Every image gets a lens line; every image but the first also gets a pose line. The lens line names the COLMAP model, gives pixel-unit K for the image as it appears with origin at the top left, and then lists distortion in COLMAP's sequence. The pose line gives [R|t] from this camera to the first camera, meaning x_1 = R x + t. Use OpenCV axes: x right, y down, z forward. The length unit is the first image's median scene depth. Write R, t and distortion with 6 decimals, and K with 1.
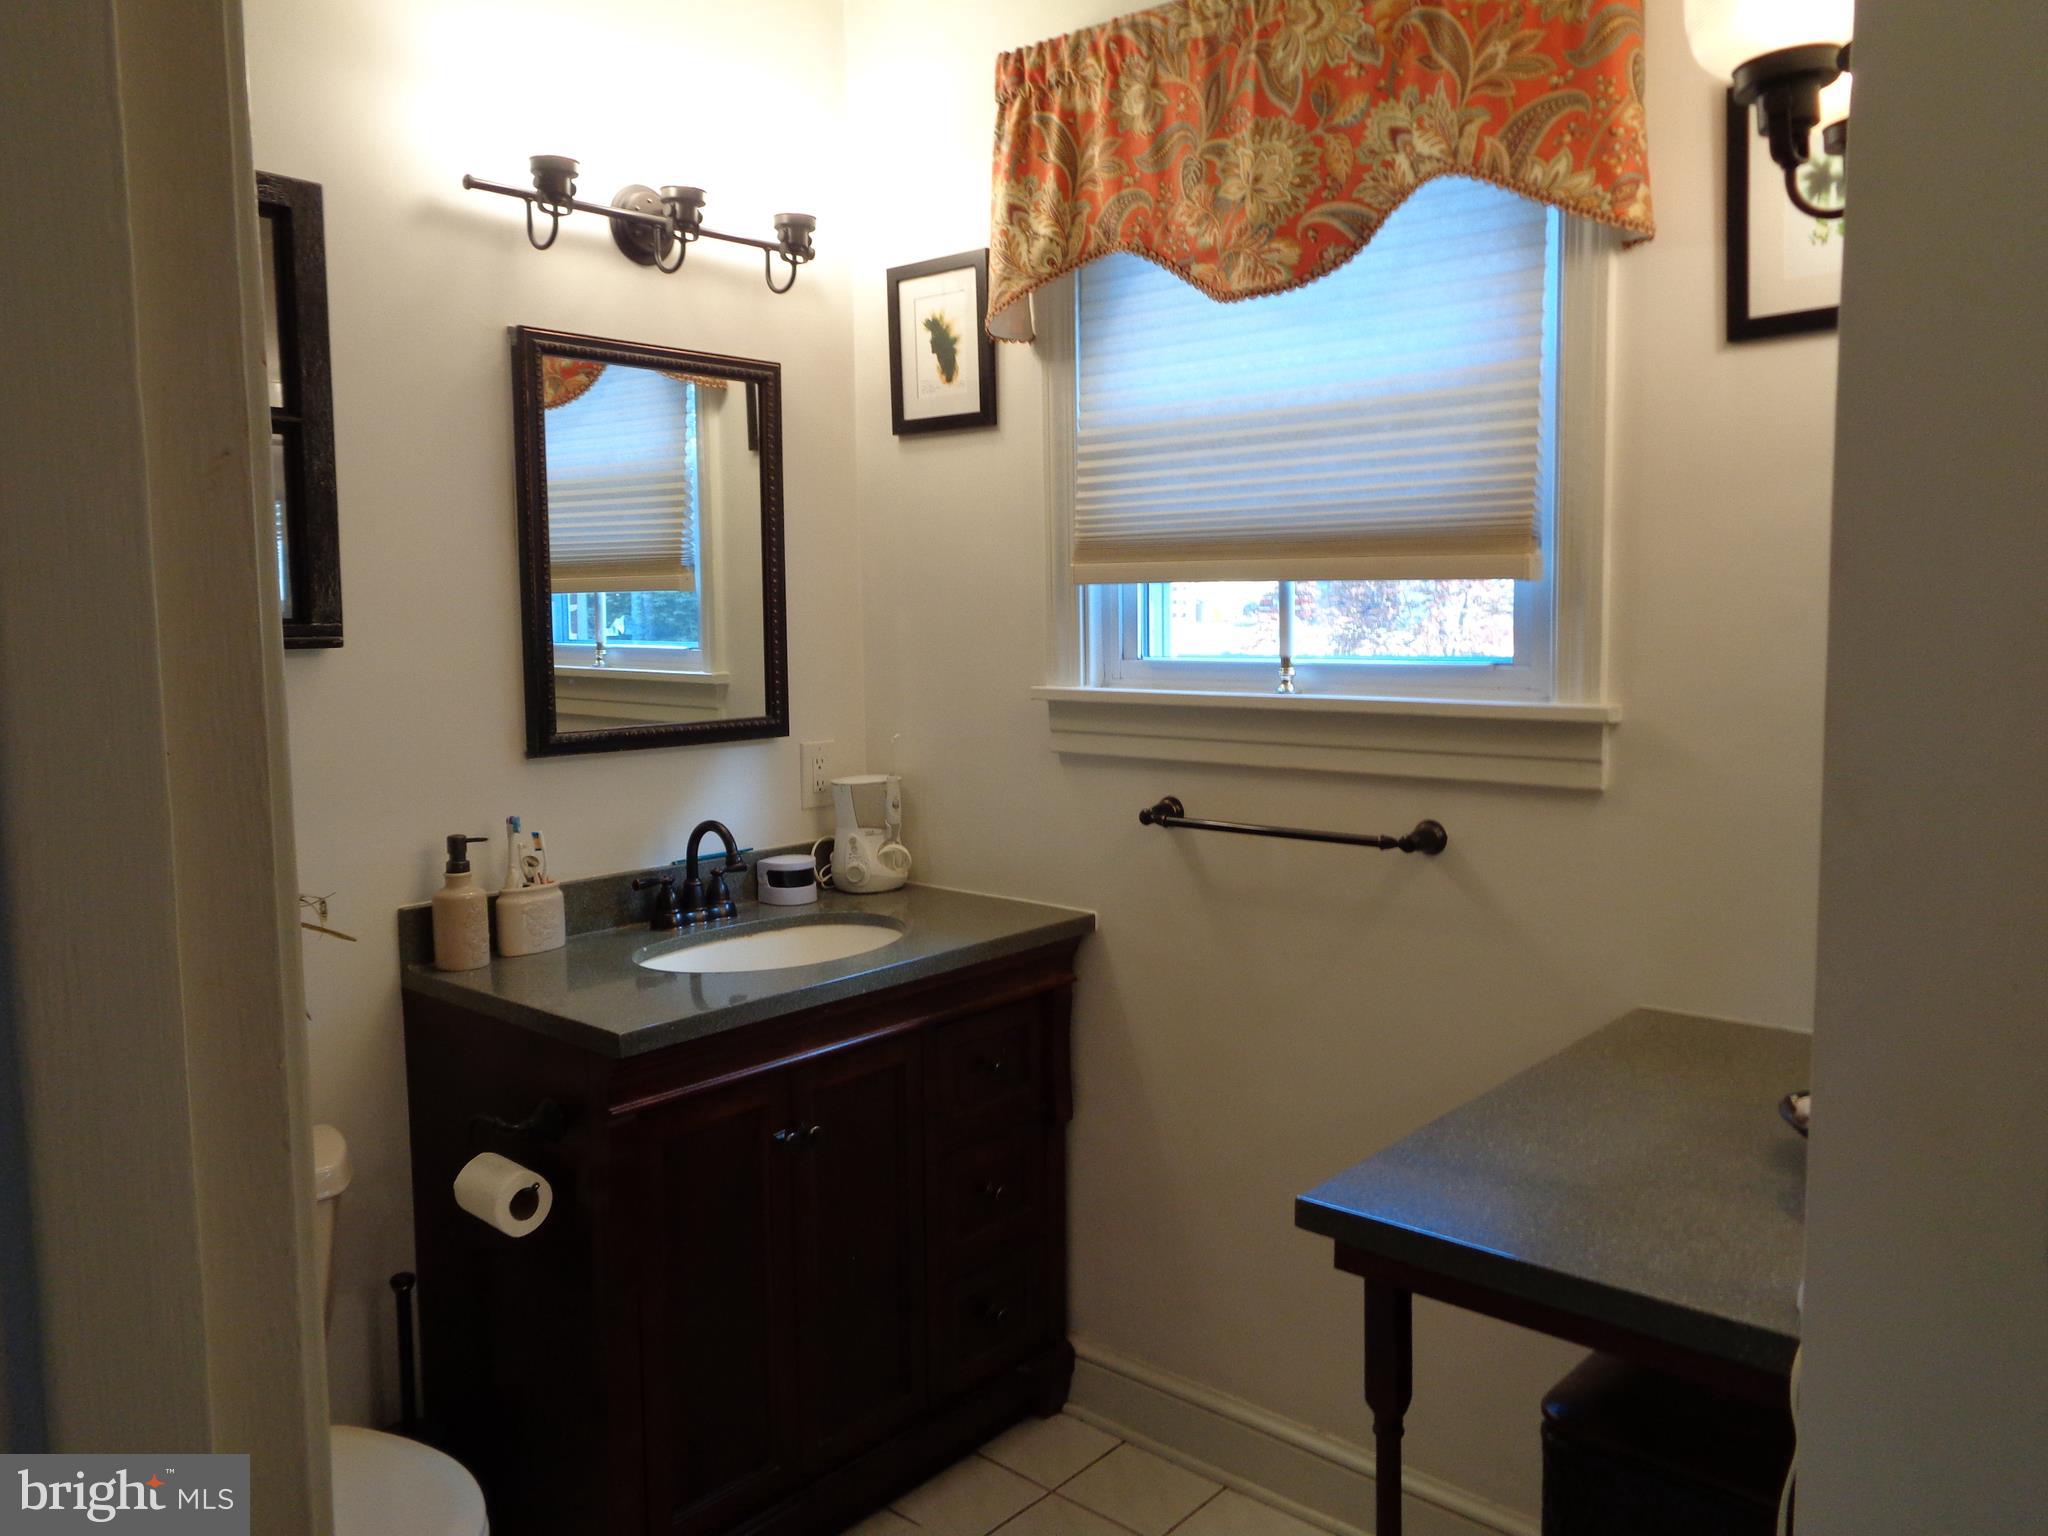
lens RADIAL K [[1515.4, 0, 1024.0], [0, 1515.4, 768.0], [0, 0, 1]] dist [-0.000346, 0.004466]
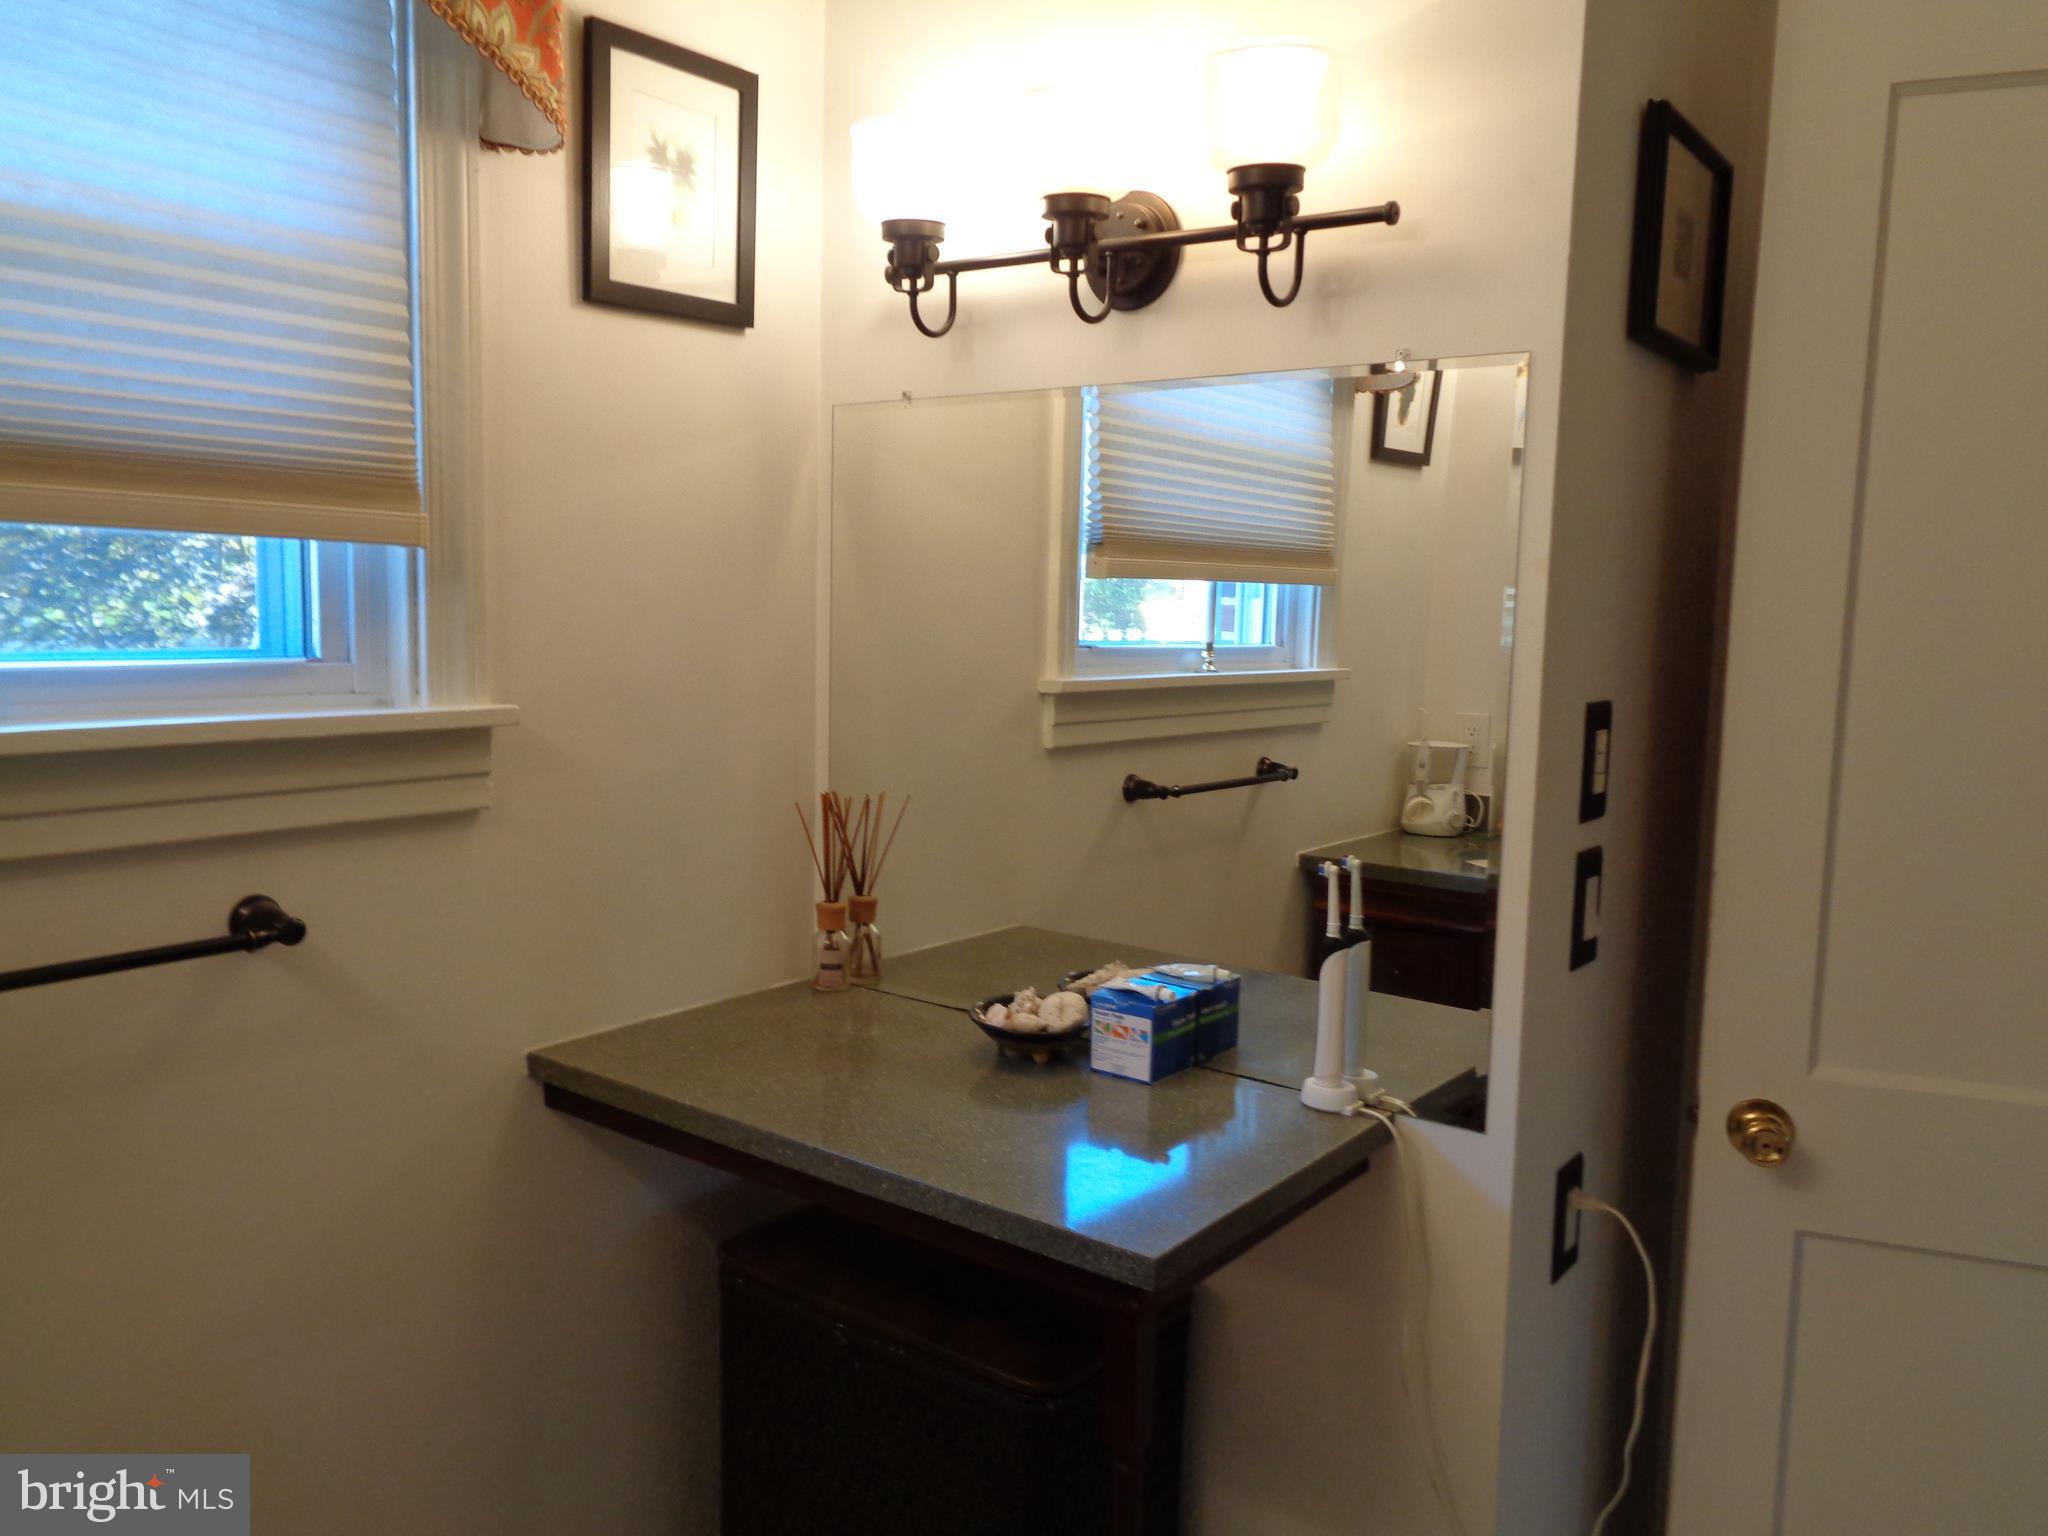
lens RADIAL K [[1515.4, 0, 1024.0], [0, 1515.4, 768.0], [0, 0, 1]] dist [-0.000346, 0.004466]
pose [[-0.069910, -0.097541, 0.992773, -0.439508], [0.090229, 0.990510, 0.103672, -0.064298], [-0.993464, 0.096825, -0.060445, 0.738495]]
